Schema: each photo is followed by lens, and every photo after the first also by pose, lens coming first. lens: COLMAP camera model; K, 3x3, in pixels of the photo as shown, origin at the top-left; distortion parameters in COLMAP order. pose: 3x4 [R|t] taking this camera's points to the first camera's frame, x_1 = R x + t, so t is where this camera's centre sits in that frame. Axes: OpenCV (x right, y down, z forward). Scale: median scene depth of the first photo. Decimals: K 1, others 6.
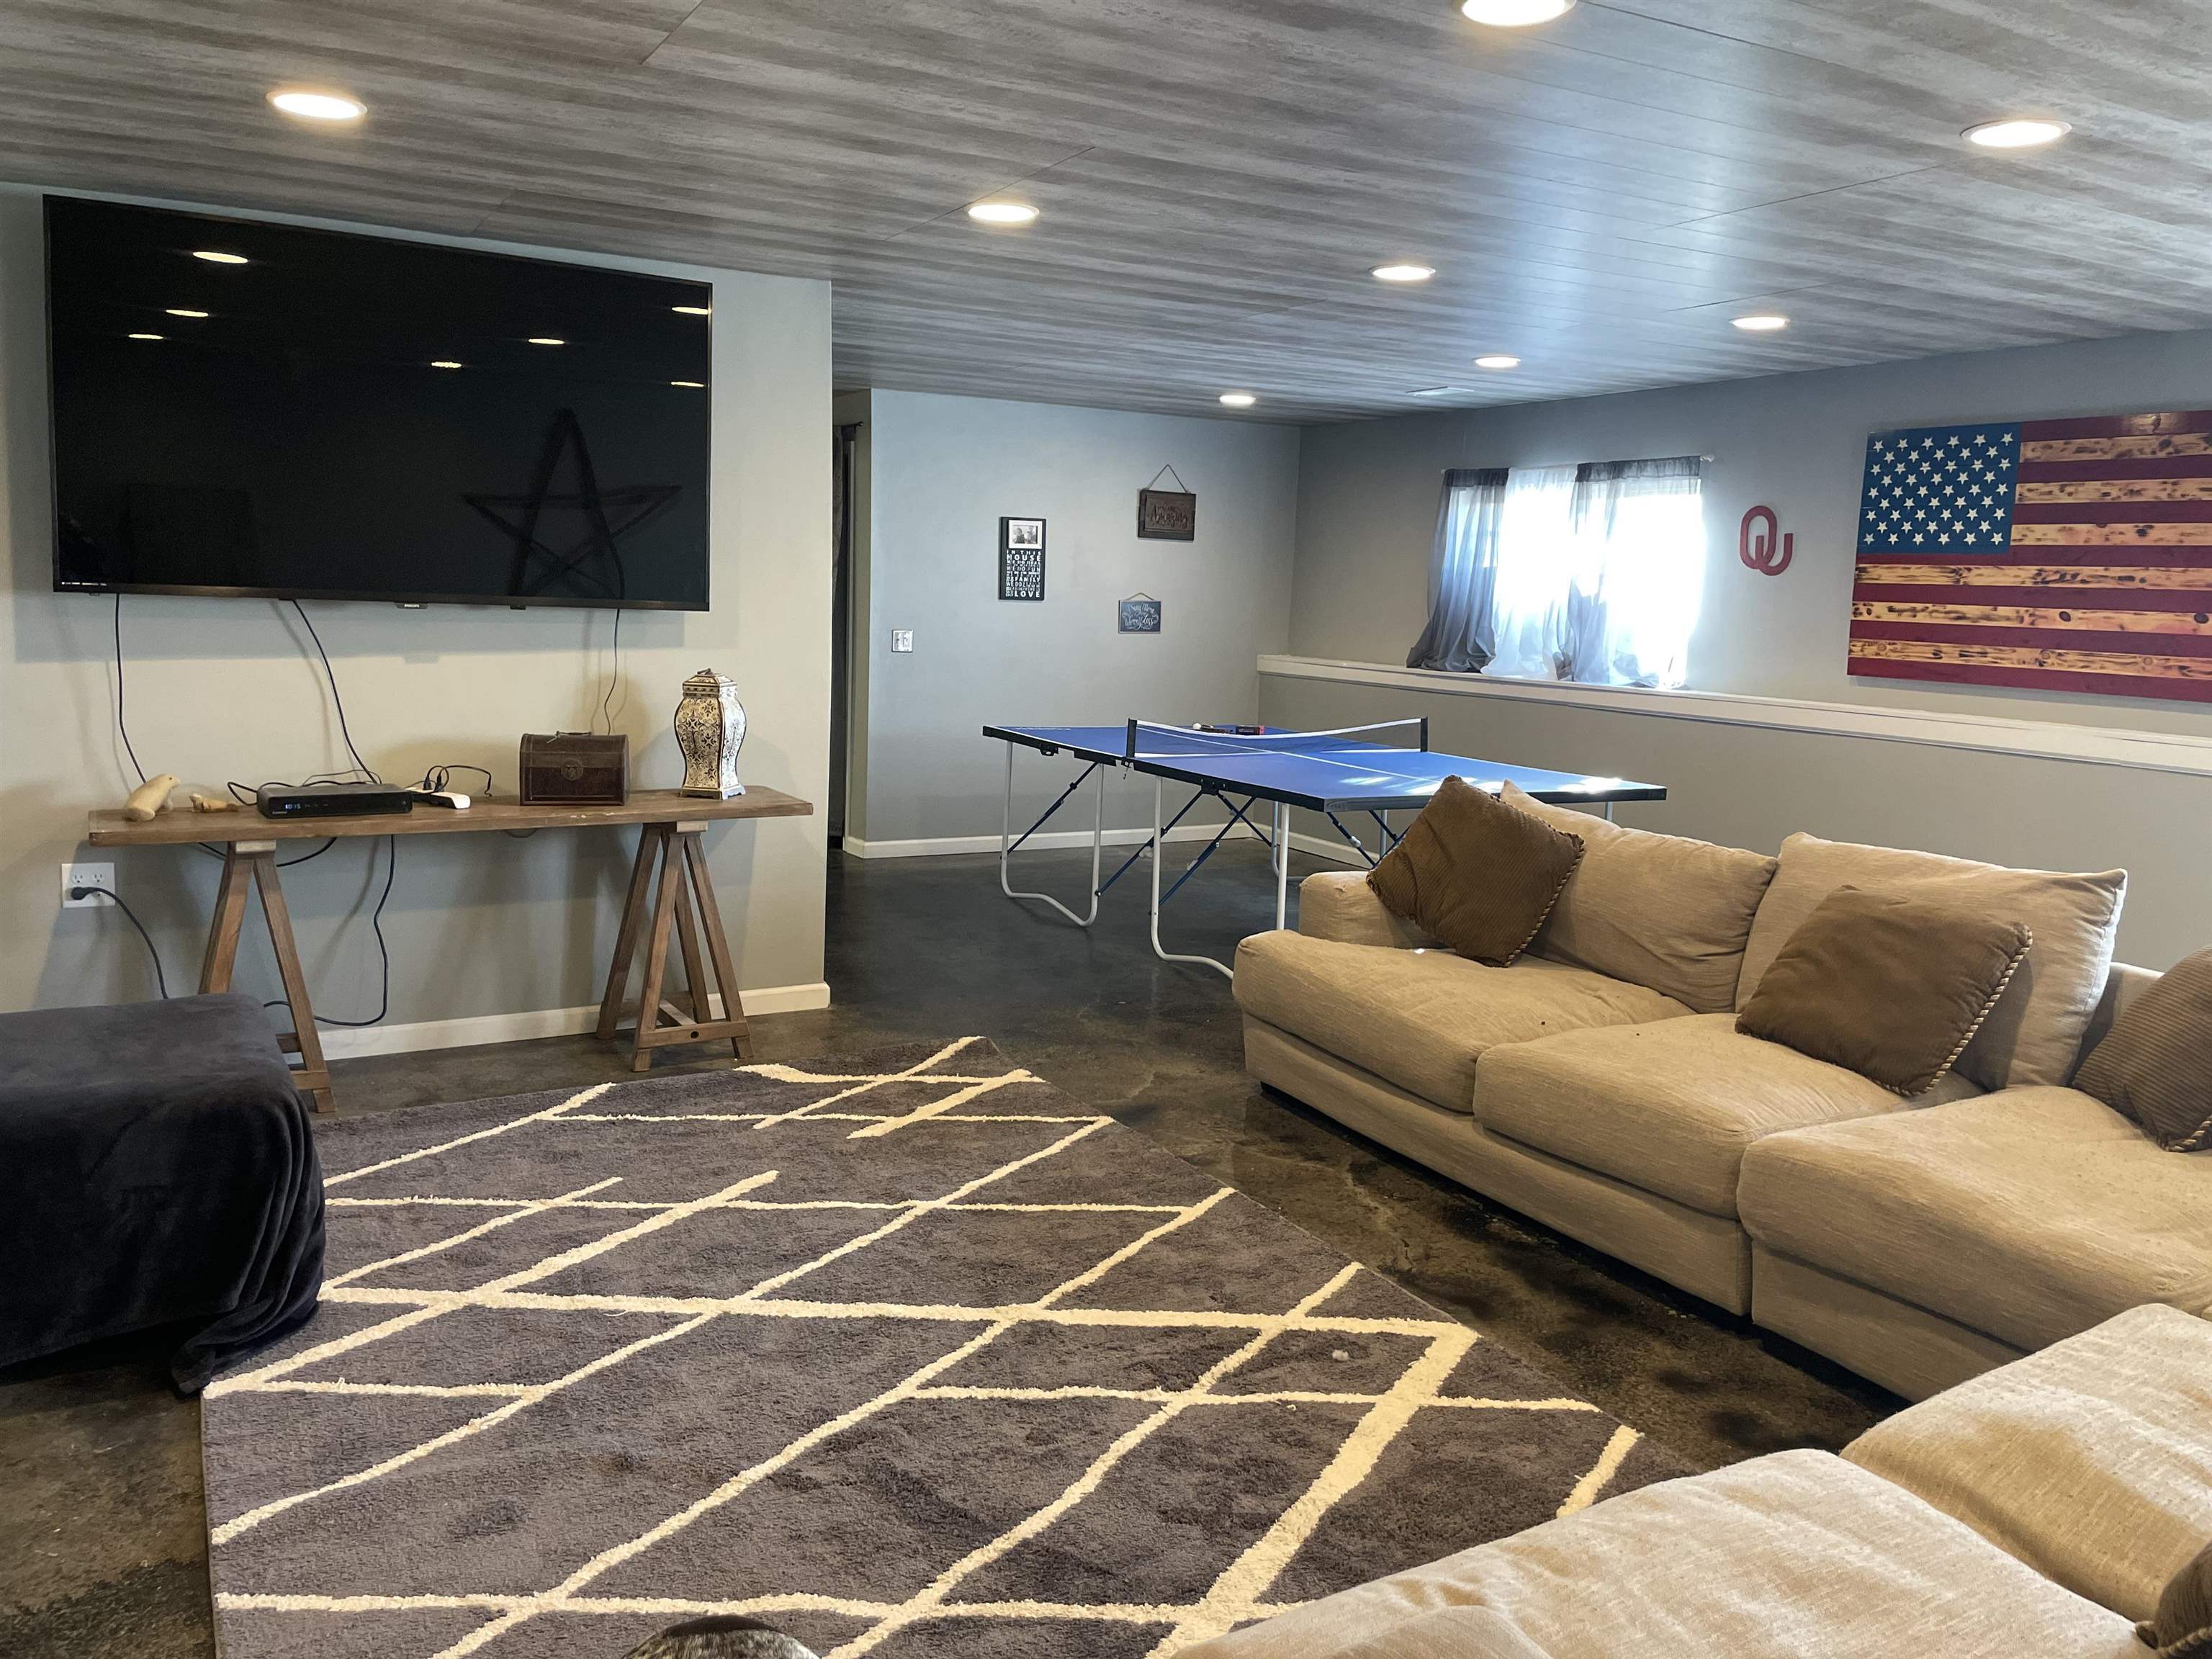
lens RADIAL K [[1675.7, 0, 1120.8], [0, 1675.7, 789.5], [0, 0, 1]] dist [0.104959, -0.136402]
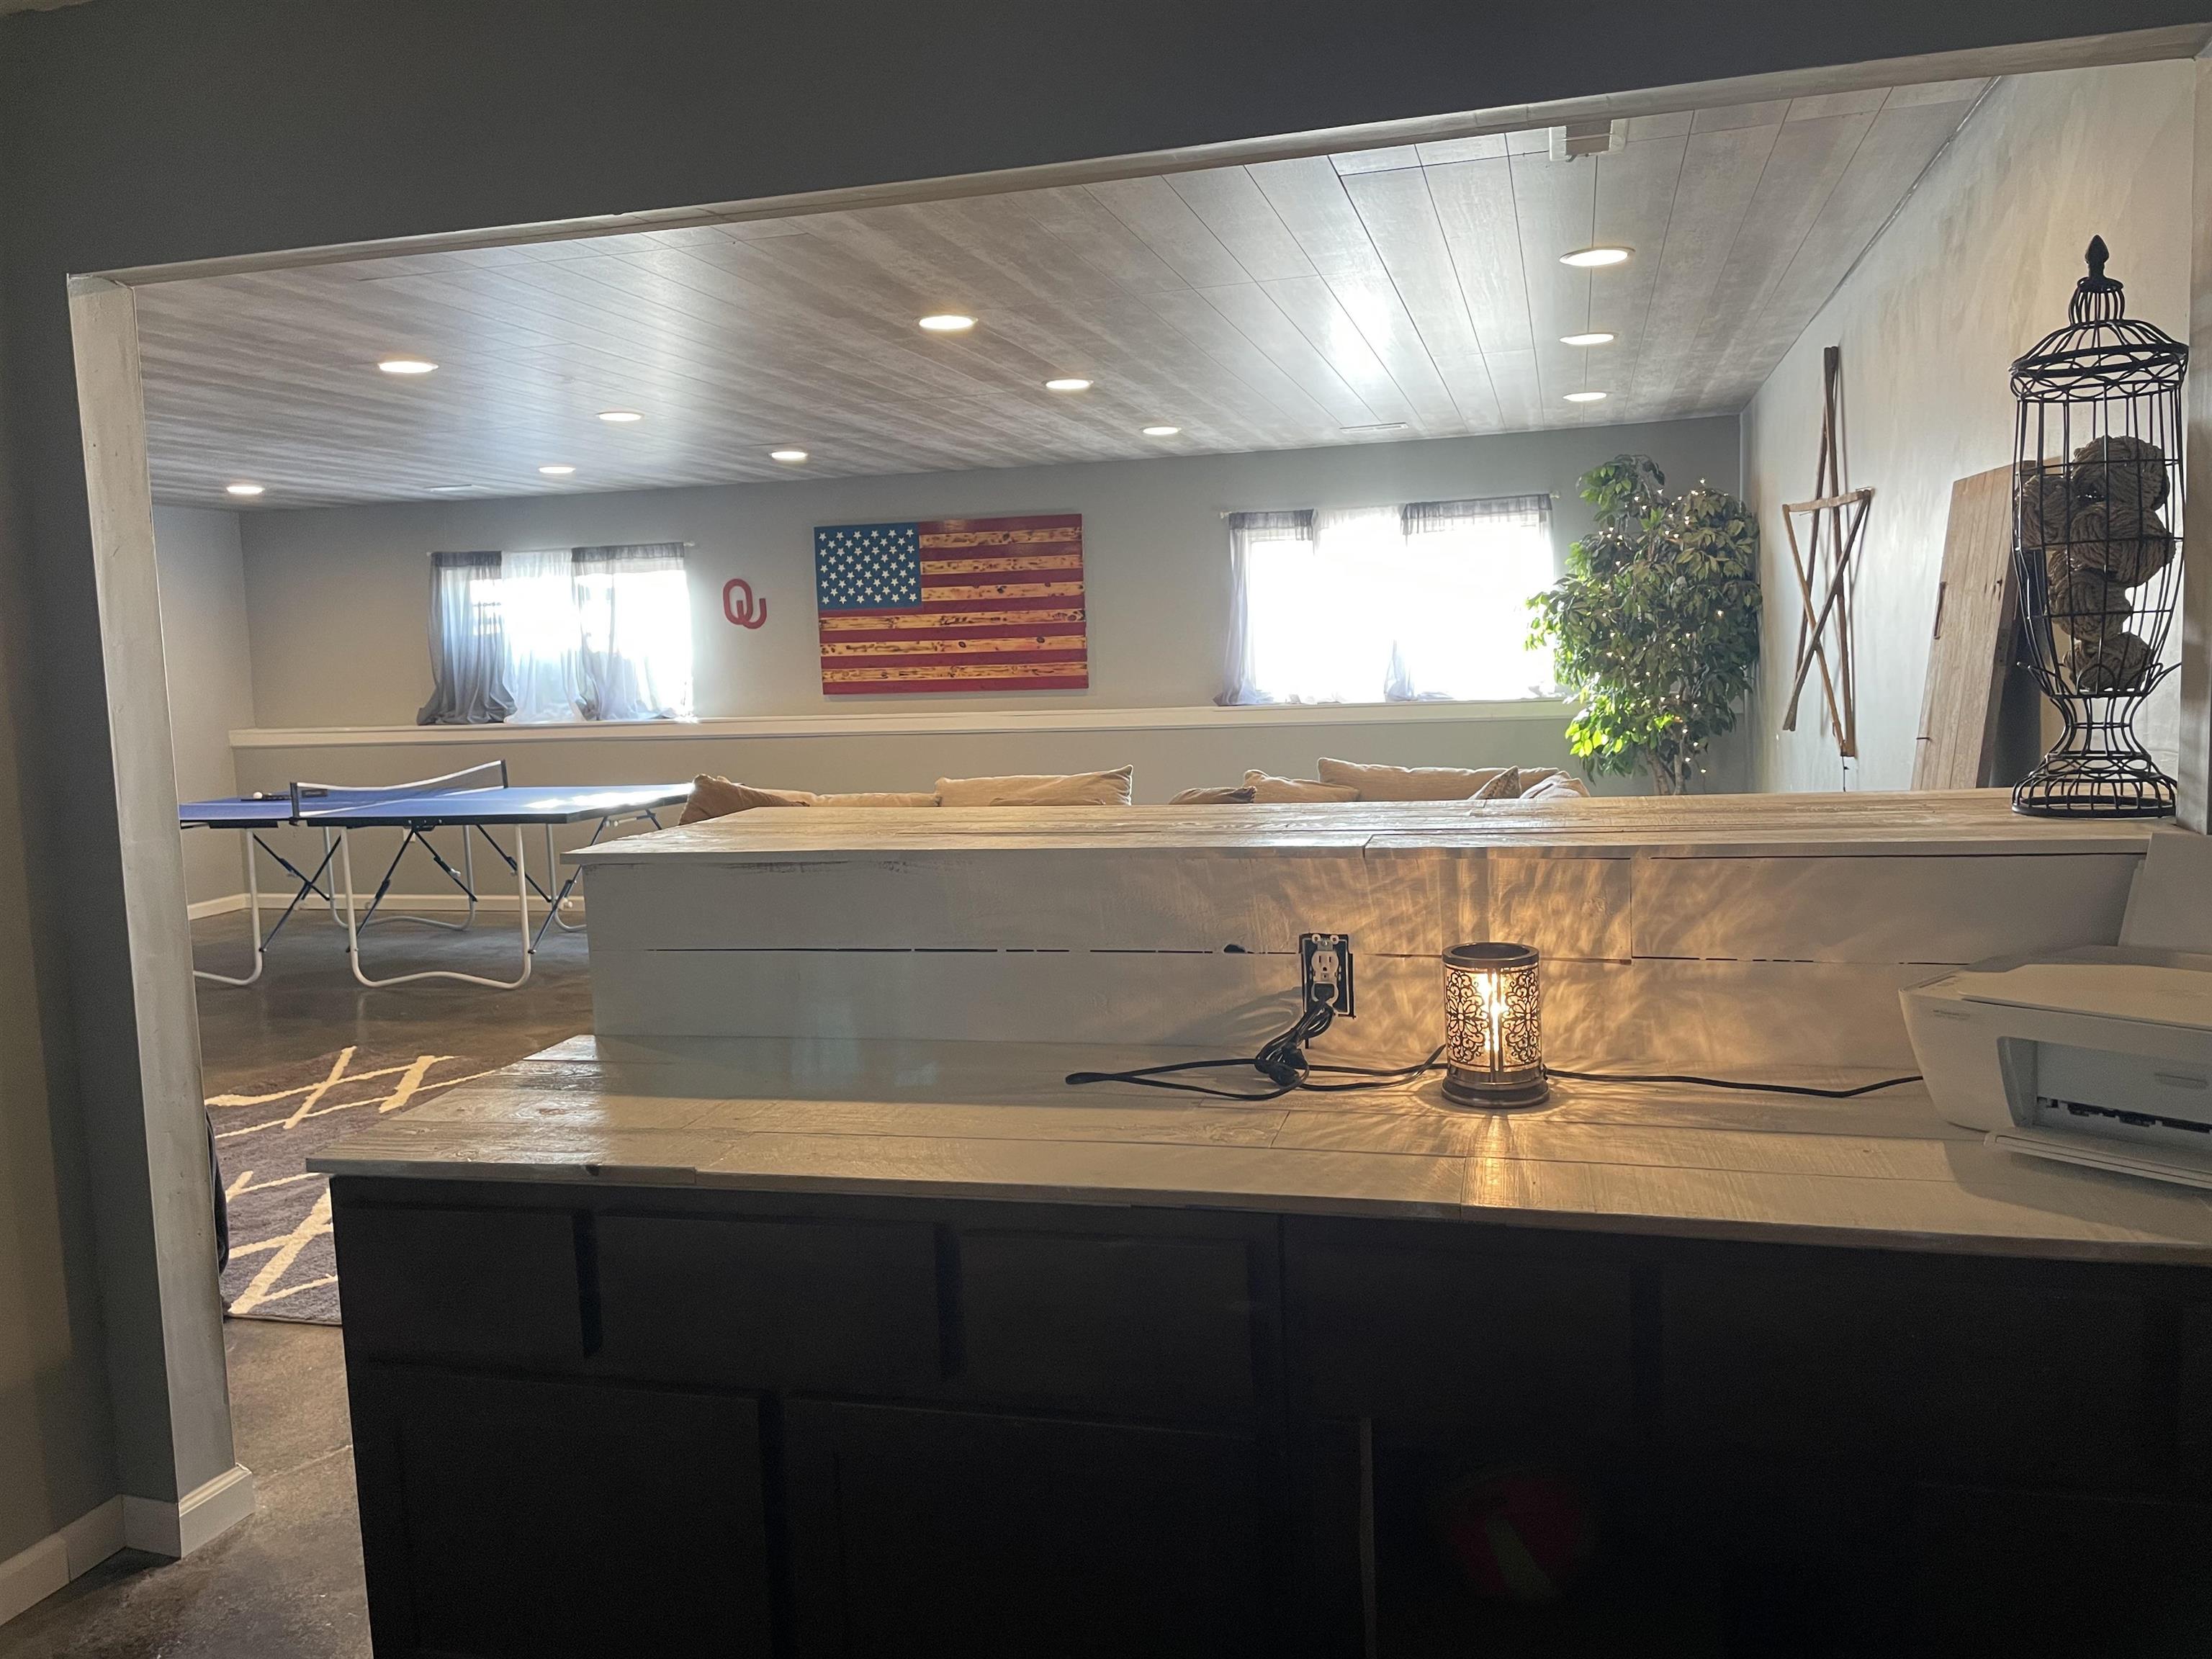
lens RADIAL K [[1675.7, 0, 1120.8], [0, 1675.7, 789.5], [0, 0, 1]] dist [0.104959, -0.136402]
pose [[0.696306, -0.117407, 0.708078, -0.426765], [0.145372, 0.989153, 0.021057, 0.018777], [-0.702869, 0.088273, 0.705821, -0.176609]]
